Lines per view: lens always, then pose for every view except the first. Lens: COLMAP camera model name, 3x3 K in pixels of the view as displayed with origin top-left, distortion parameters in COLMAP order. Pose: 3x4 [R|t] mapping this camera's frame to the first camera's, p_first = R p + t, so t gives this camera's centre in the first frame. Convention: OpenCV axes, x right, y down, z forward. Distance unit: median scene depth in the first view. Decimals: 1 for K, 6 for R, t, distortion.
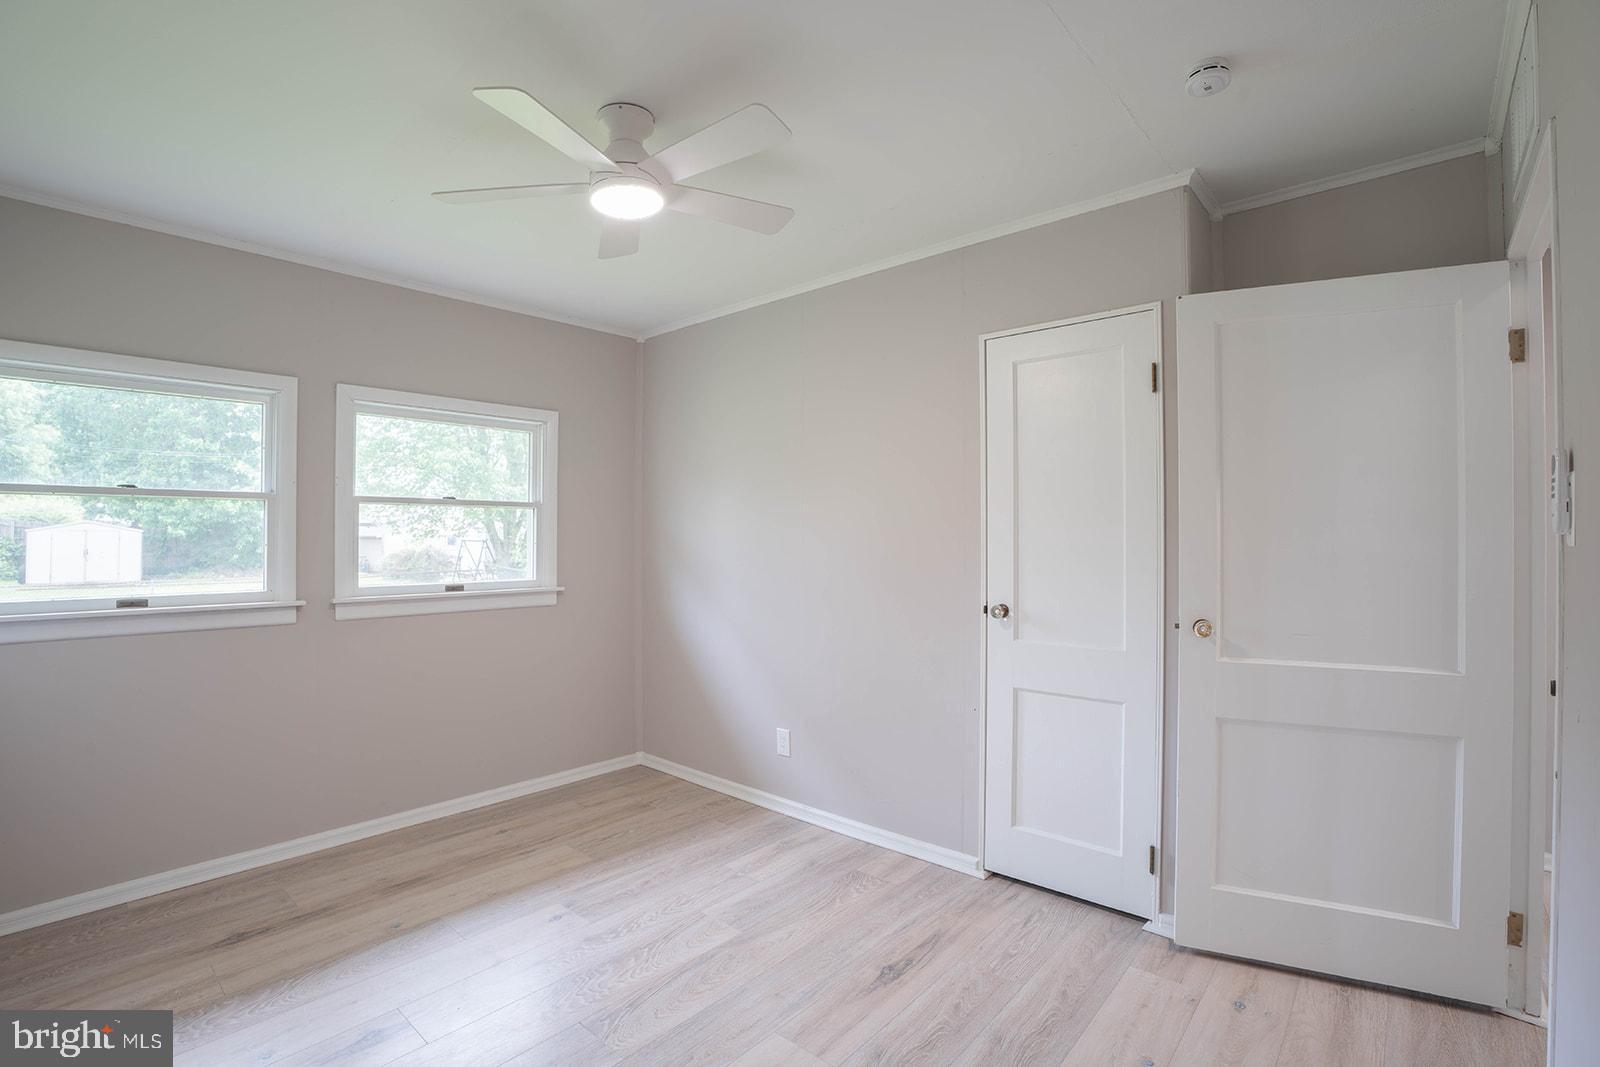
lens RADIAL K [[741.7, 0, 830.6], [0, 741.7, 520.8], [0, 0, 1]] dist [-0.043329, 0.006167]
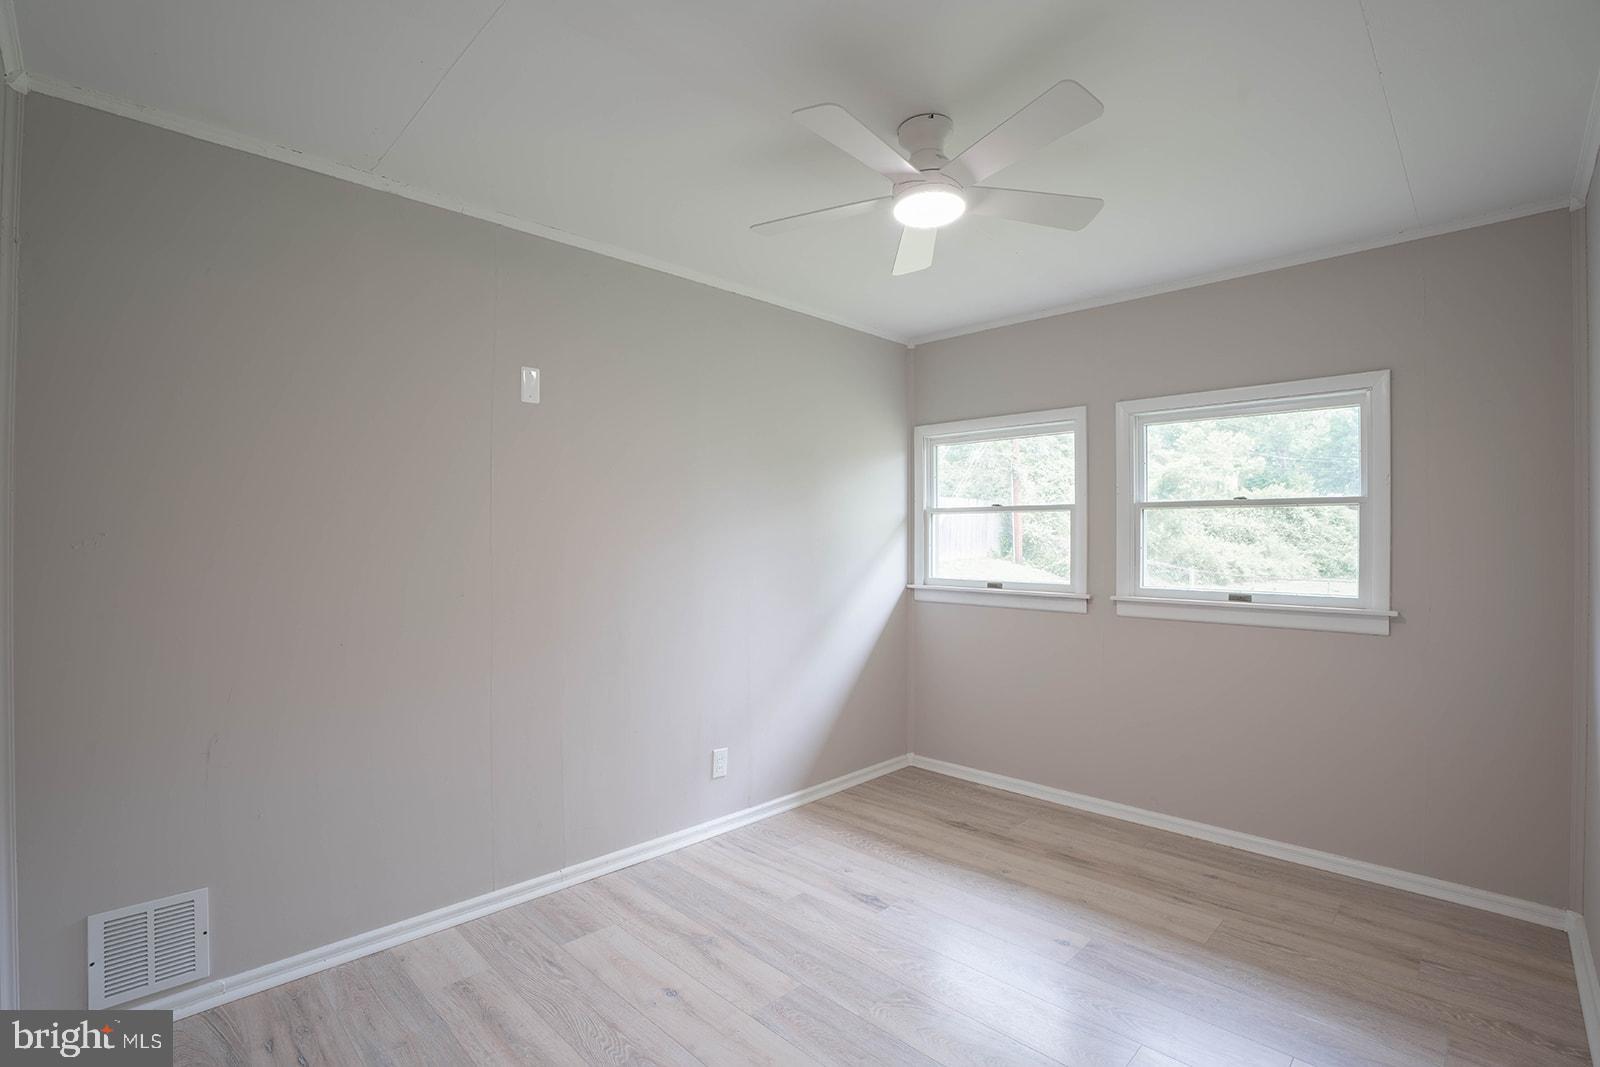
lens RADIAL K [[741.7, 0, 783.3], [0, 741.7, 530.0], [0, 0, 1]] dist [-0.043329, 0.006167]
pose [[-0.090296, -0.013258, -0.995827, 0.483043], [0.016039, 0.999762, -0.014765, 0.014087], [0.995786, -0.017306, -0.090062, 0.587728]]
